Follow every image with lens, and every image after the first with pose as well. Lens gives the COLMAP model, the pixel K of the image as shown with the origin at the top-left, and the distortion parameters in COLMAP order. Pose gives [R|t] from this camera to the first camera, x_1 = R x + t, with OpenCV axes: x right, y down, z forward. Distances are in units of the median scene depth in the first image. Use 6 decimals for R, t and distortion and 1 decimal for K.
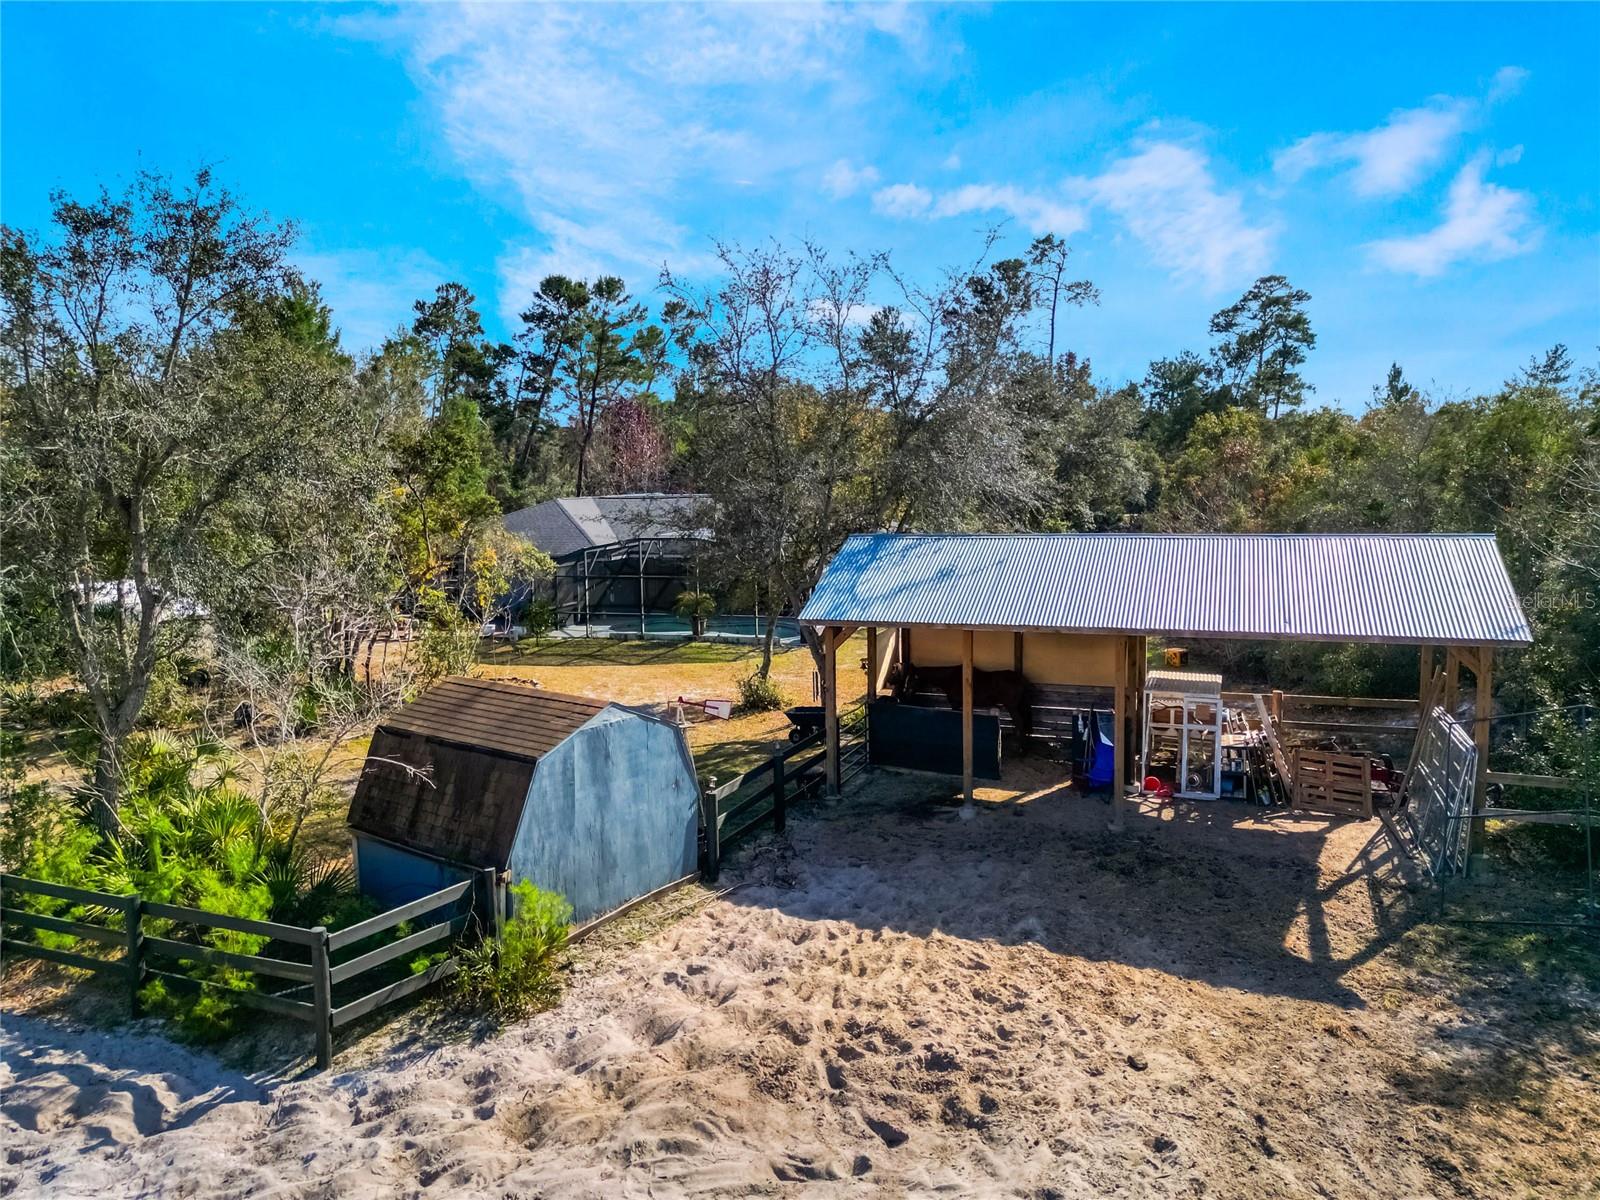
lens RADIAL K [[1155.2, 0, 817.3], [0, 1155.2, 594.2], [0, 0, 1]] dist [0.069244, -0.062619]
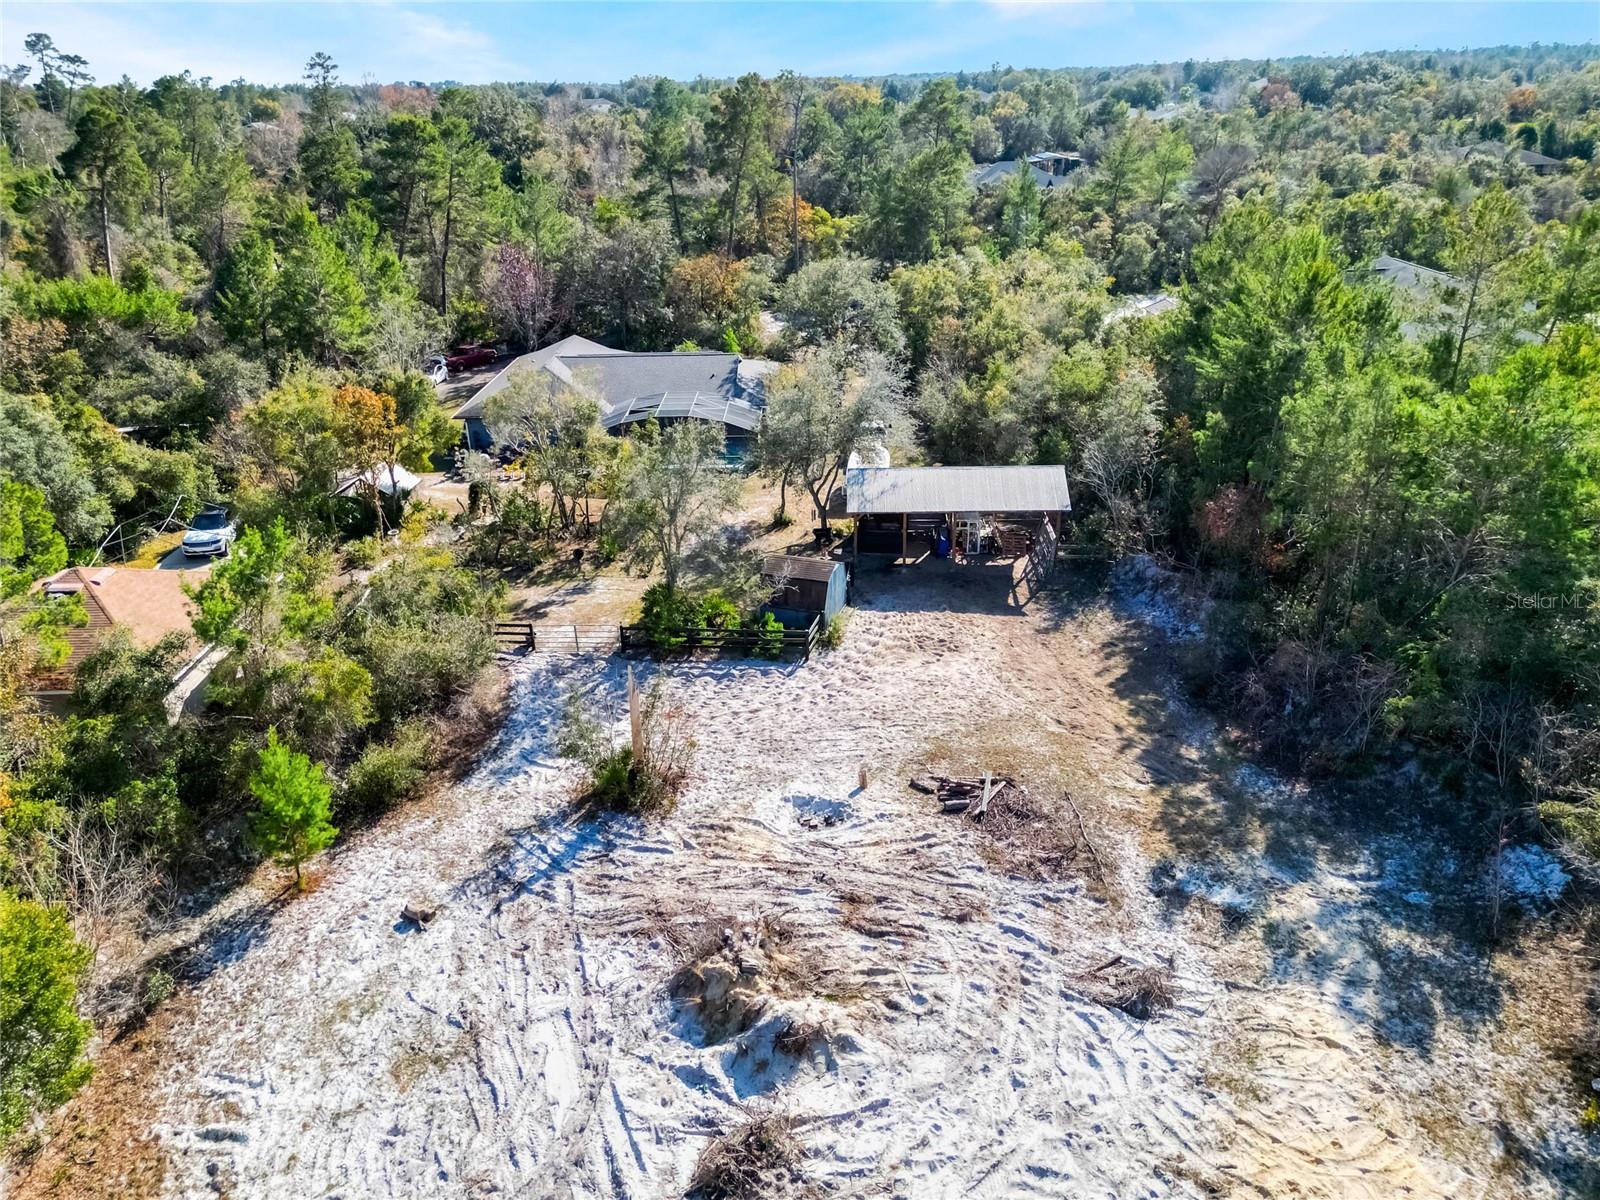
lens RADIAL K [[1155.2, 0, 817.3], [0, 1155.2, 594.2], [0, 0, 1]] dist [0.069244, -0.062619]
pose [[0.955076, -0.122278, 0.269961, -0.864065], [0.038855, 0.954714, 0.294976, -0.616601], [-0.293805, -0.271235, 0.916575, -1.617995]]
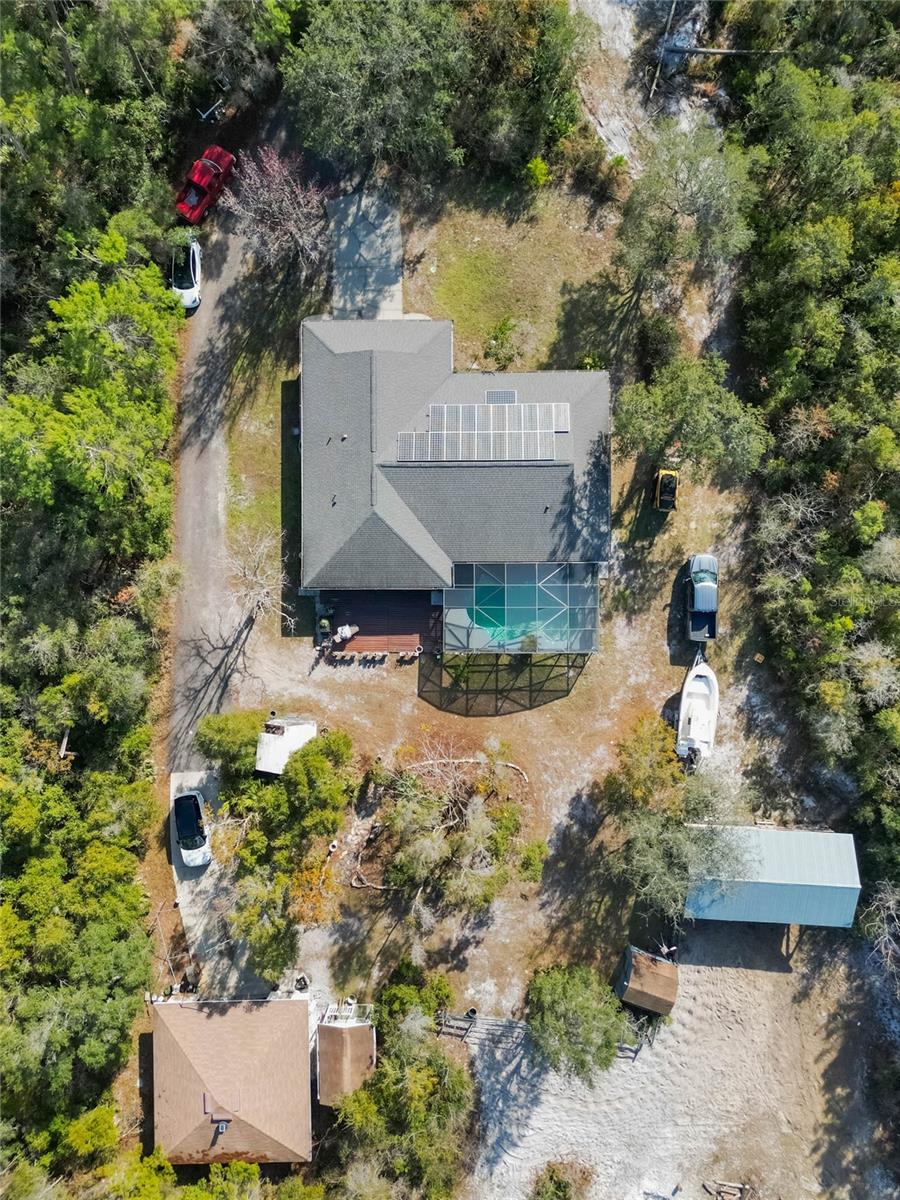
lens RADIAL K [[866.4, 0, 459.9], [0, 866.4, 560.4], [0, 0, 1]] dist [0.069244, -0.062619]
pose [[0.953517, -0.301079, -0.012493, -0.328889], [0.056210, 0.136981, 0.988978, -3.016333], [-0.296049, -0.943710, 0.147538, 1.864550]]
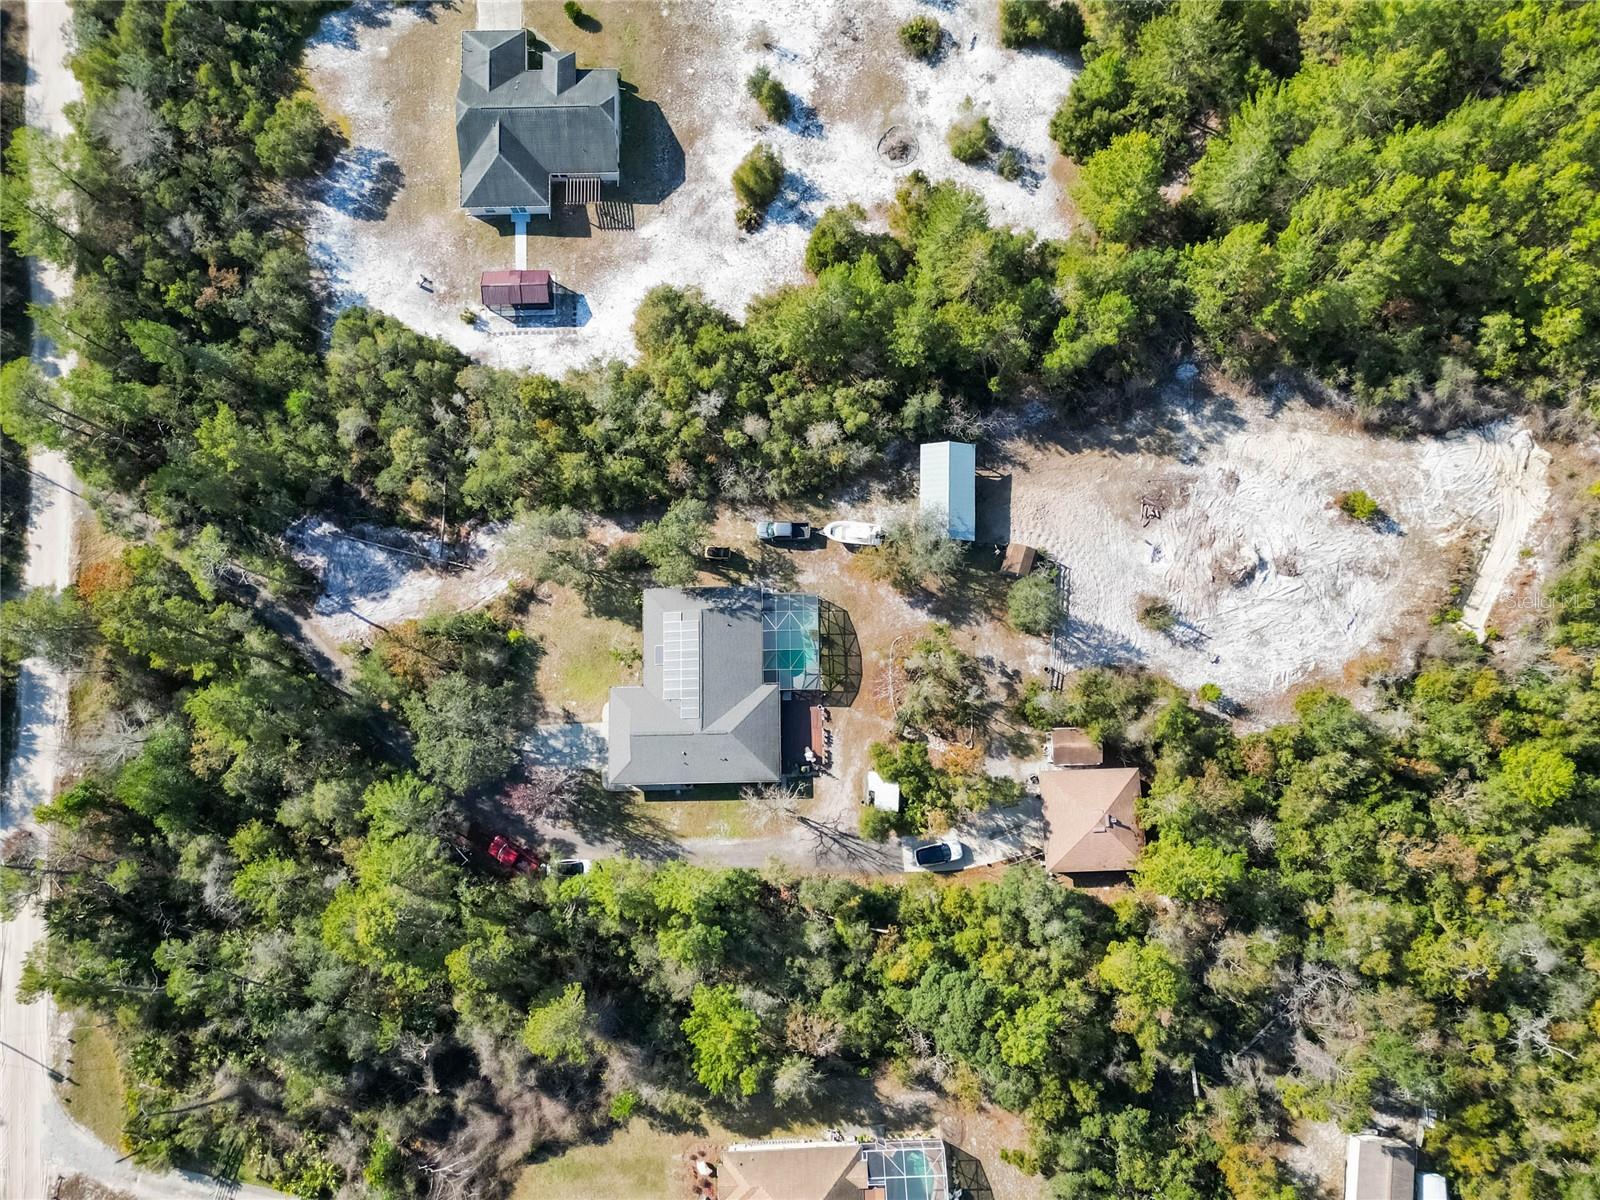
lens RADIAL K [[1117.8, 0, 803.1], [0, 1117.8, 604.1], [0, 0, 1]] dist [0.072051, -0.070116]
pose [[-0.314767, -0.938655, 0.140885, -0.901562], [0.129909, 0.104430, 0.986011, -6.049400], [-0.940237, 0.328666, 0.089068, 1.419158]]
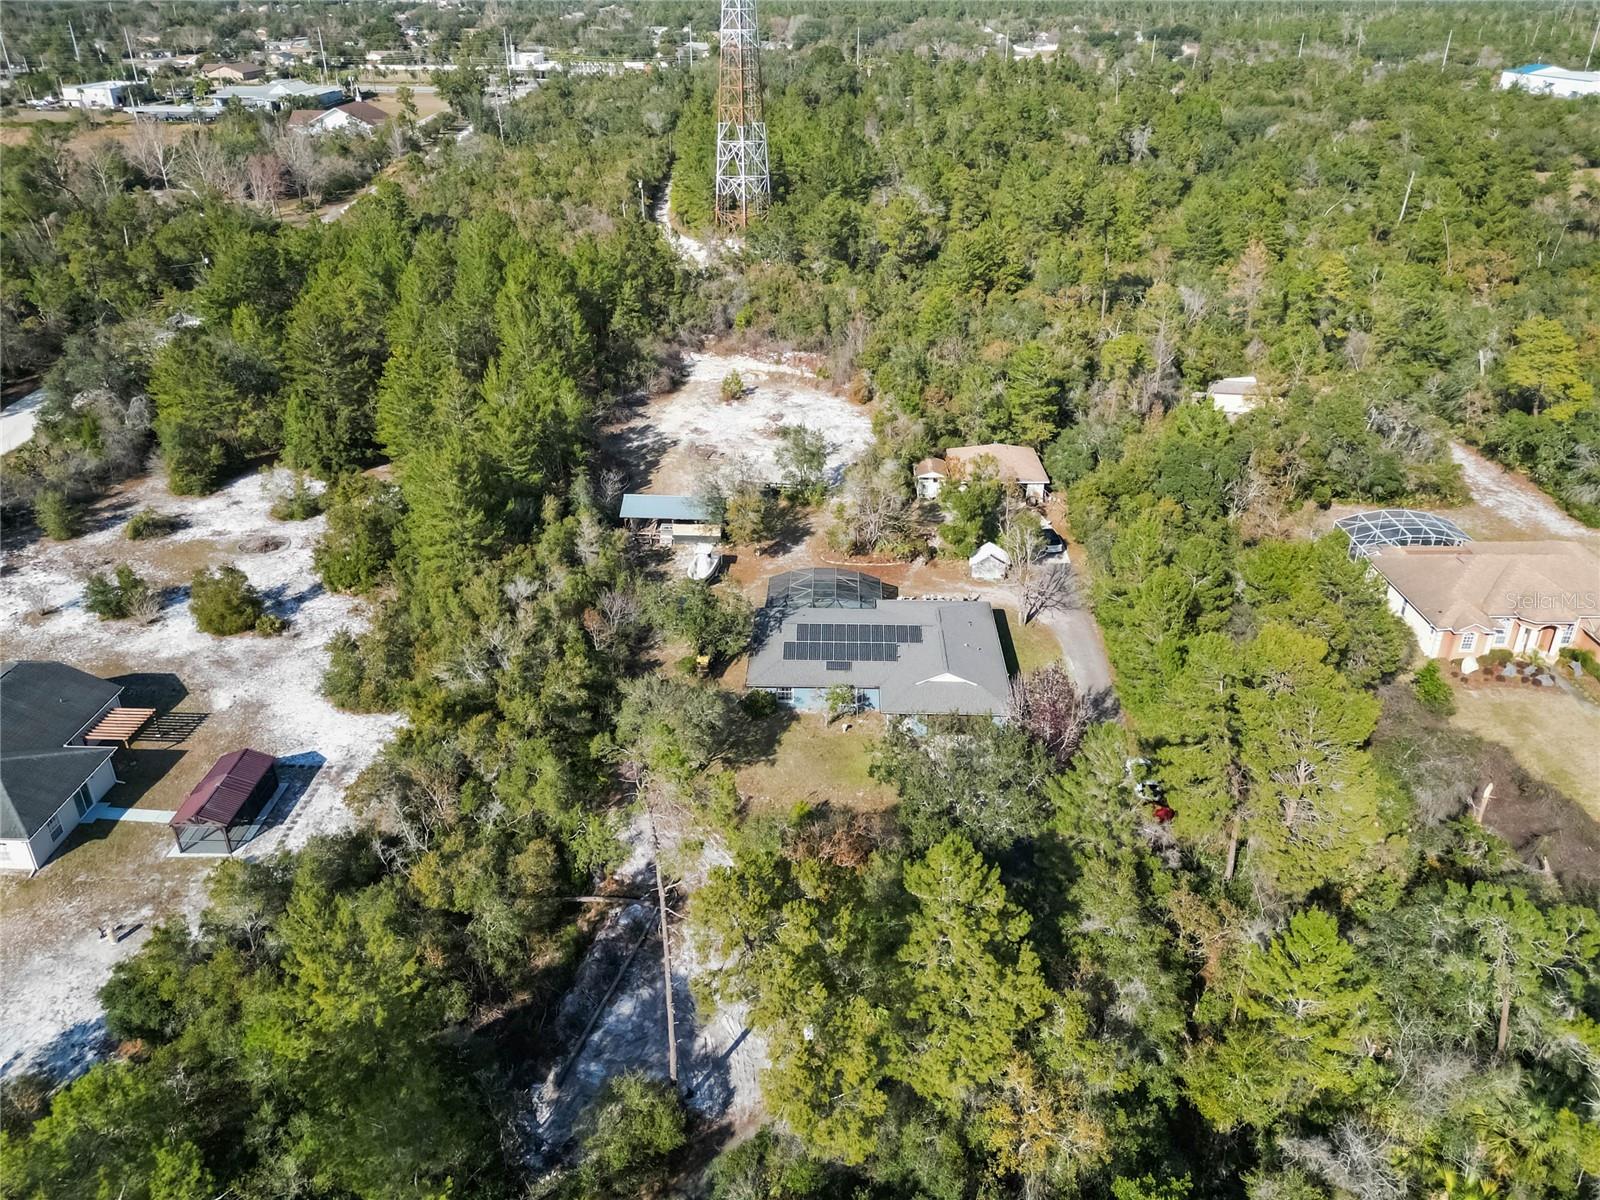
lens RADIAL K [[1155.2, 0, 817.3], [0, 1155.2, 594.2], [0, 0, 1]] dist [0.069244, -0.062619]
pose [[-0.960425, 0.141467, -0.239938, 1.082628], [-0.020755, 0.822679, 0.568127, -3.065407], [0.277763, 0.550623, -0.787186, 6.239134]]
